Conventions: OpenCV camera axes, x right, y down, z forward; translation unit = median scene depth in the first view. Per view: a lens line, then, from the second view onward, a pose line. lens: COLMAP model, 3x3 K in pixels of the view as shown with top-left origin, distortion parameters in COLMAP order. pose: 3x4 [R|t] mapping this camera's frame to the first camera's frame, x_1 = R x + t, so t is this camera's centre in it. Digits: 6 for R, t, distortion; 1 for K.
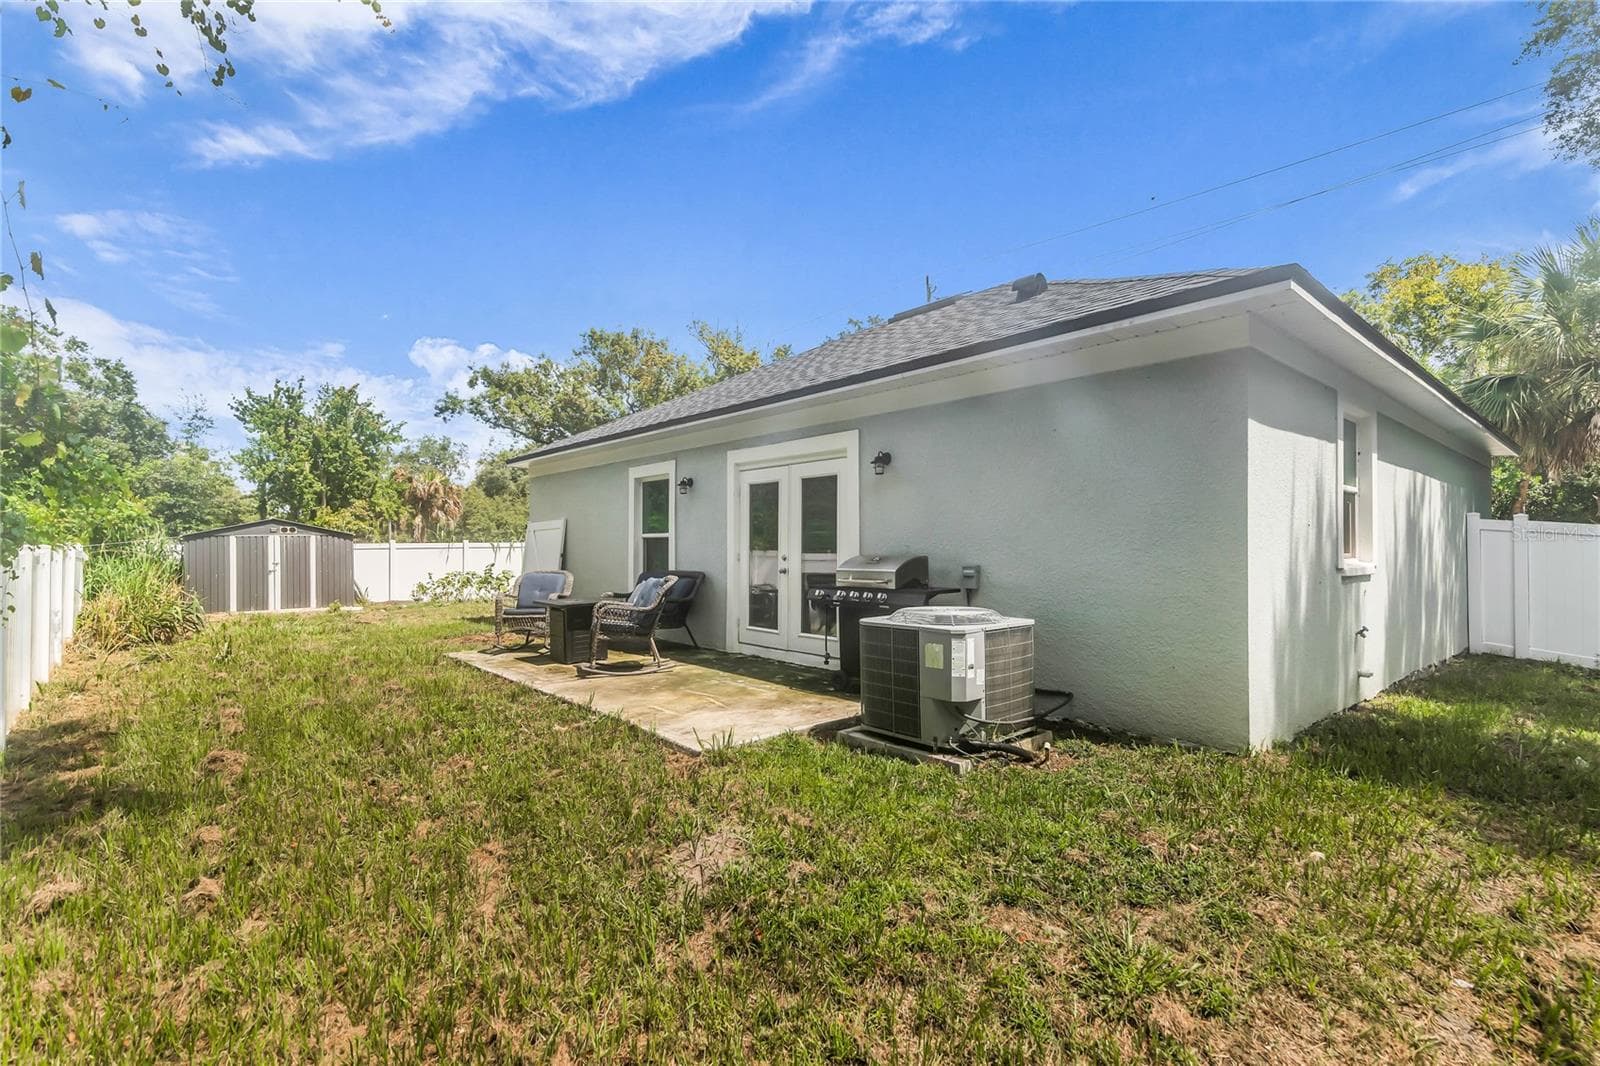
lens RADIAL K [[740.6, 0, 855.5], [0, 740.6, 524.9], [0, 0, 1]] dist [0.008025, 0.000482]
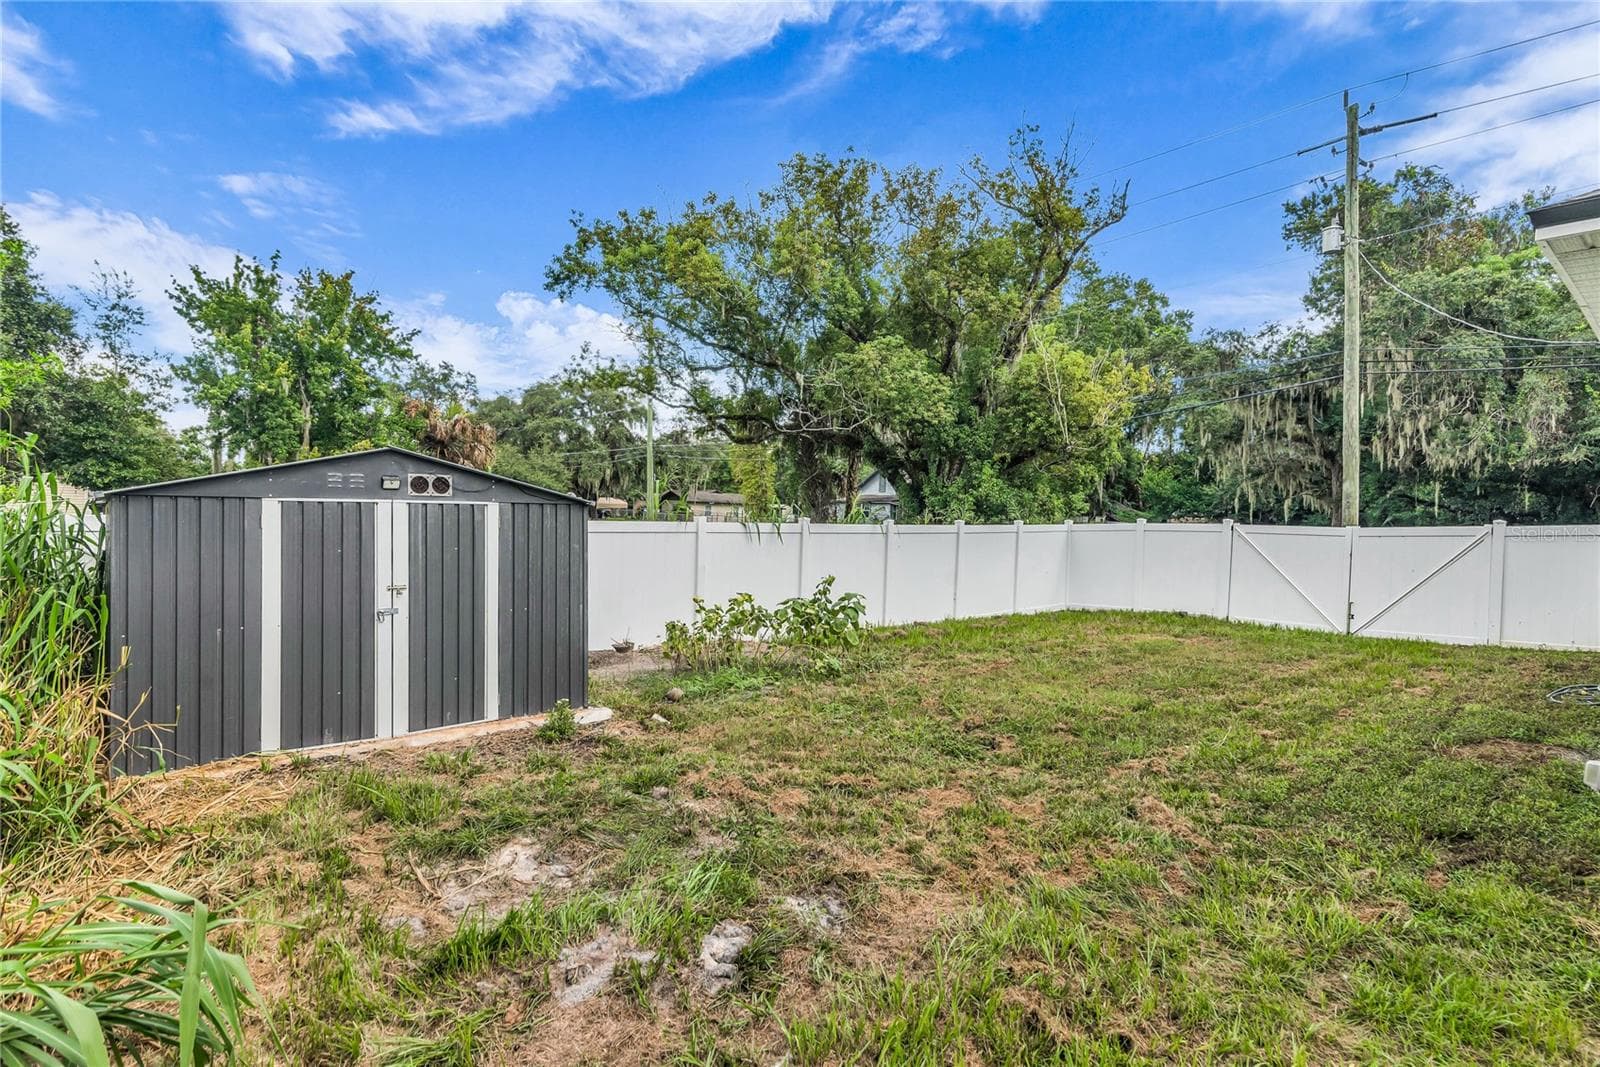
lens RADIAL K [[749.6, 0, 769.5], [0, 749.6, 506.5], [0, 0, 1]] dist [0.003534, 0.000365]
pose [[0.999476, 0.032353, 0.000476, -0.310977], [-0.032356, 0.999355, 0.015601, 0.003349], [0.000029, -0.015608, 0.999878, 0.341047]]
